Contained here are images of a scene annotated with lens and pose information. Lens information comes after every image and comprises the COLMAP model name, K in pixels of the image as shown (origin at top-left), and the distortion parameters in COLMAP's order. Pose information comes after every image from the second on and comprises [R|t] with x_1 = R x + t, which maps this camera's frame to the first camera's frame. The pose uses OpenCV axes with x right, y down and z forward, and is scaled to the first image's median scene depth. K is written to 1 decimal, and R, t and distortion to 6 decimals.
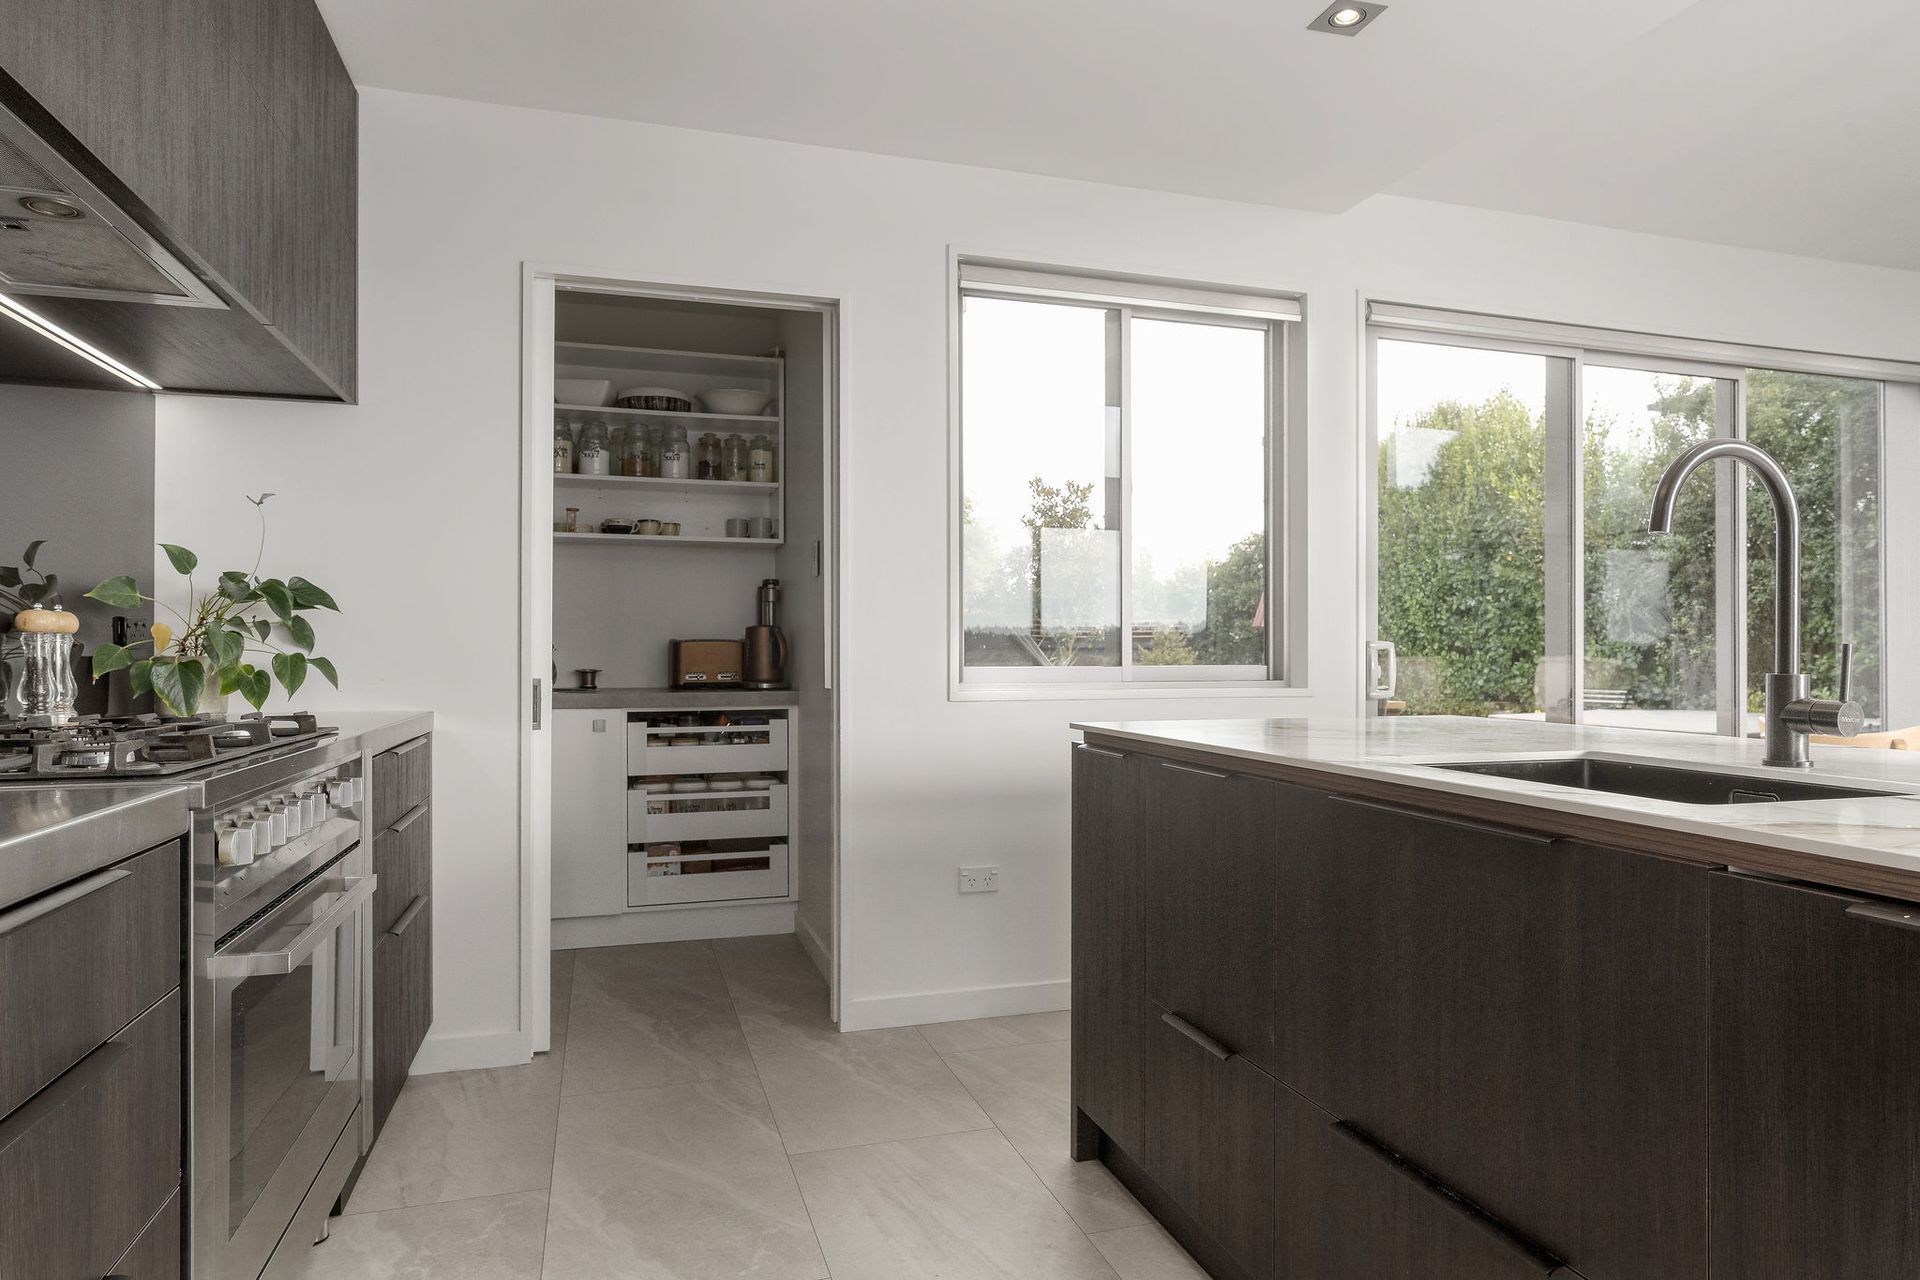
lens RADIAL K [[1125.5, 0, 963.6], [0, 1125.5, 656.2], [0, 0, 1]] dist [-0.005246, 0.000062]
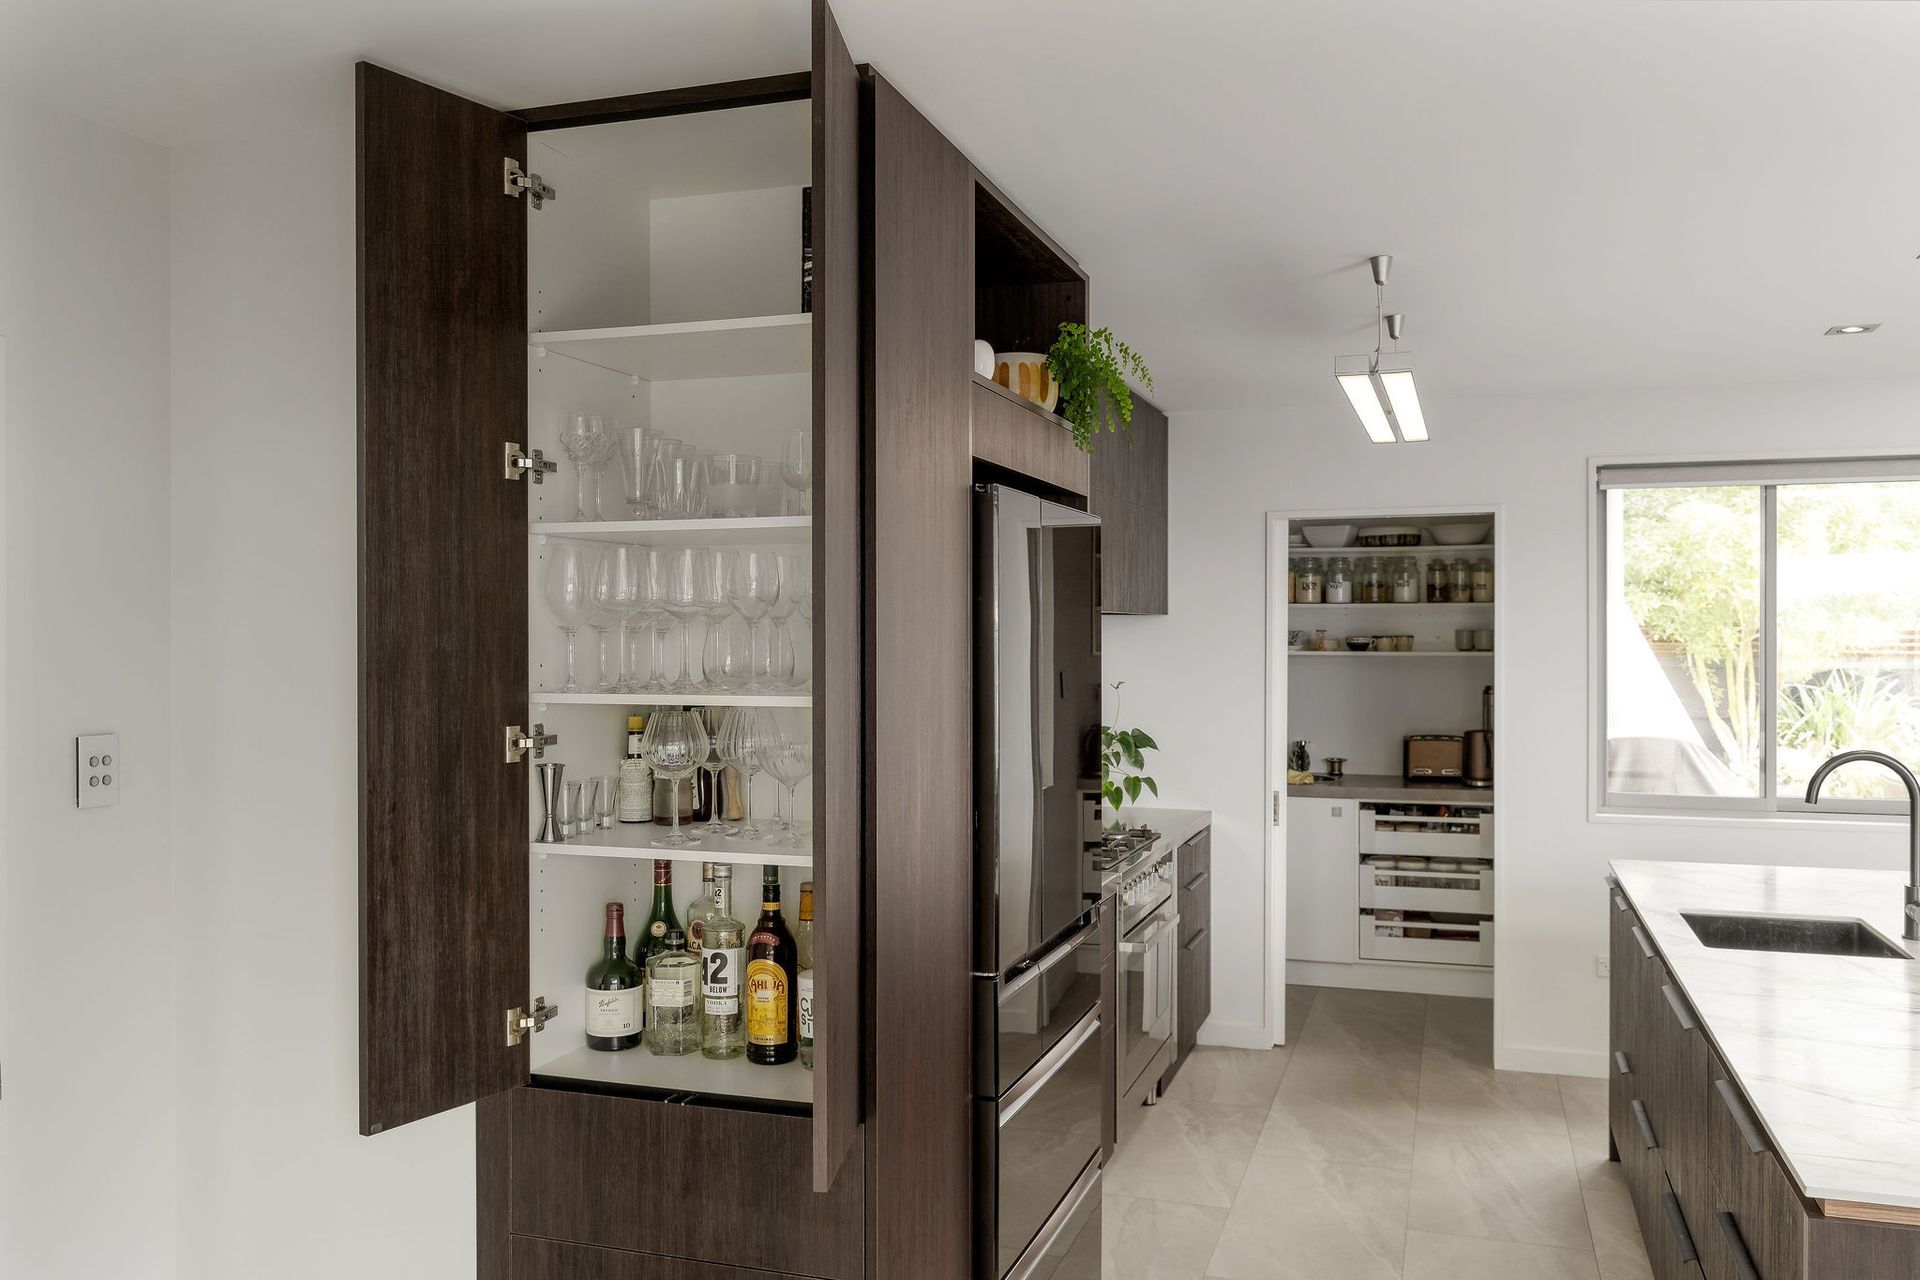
lens RADIAL K [[1575.7, 0, 927.0], [0, 1575.7, 636.7], [0, 0, 1]] dist [0.003883, 0.000668]
pose [[0.804087, 0.002704, -0.594506, 0.352966], [0.000215, 0.999988, 0.004839, -0.141881], [0.594512, -0.004019, 0.804077, -0.686239]]
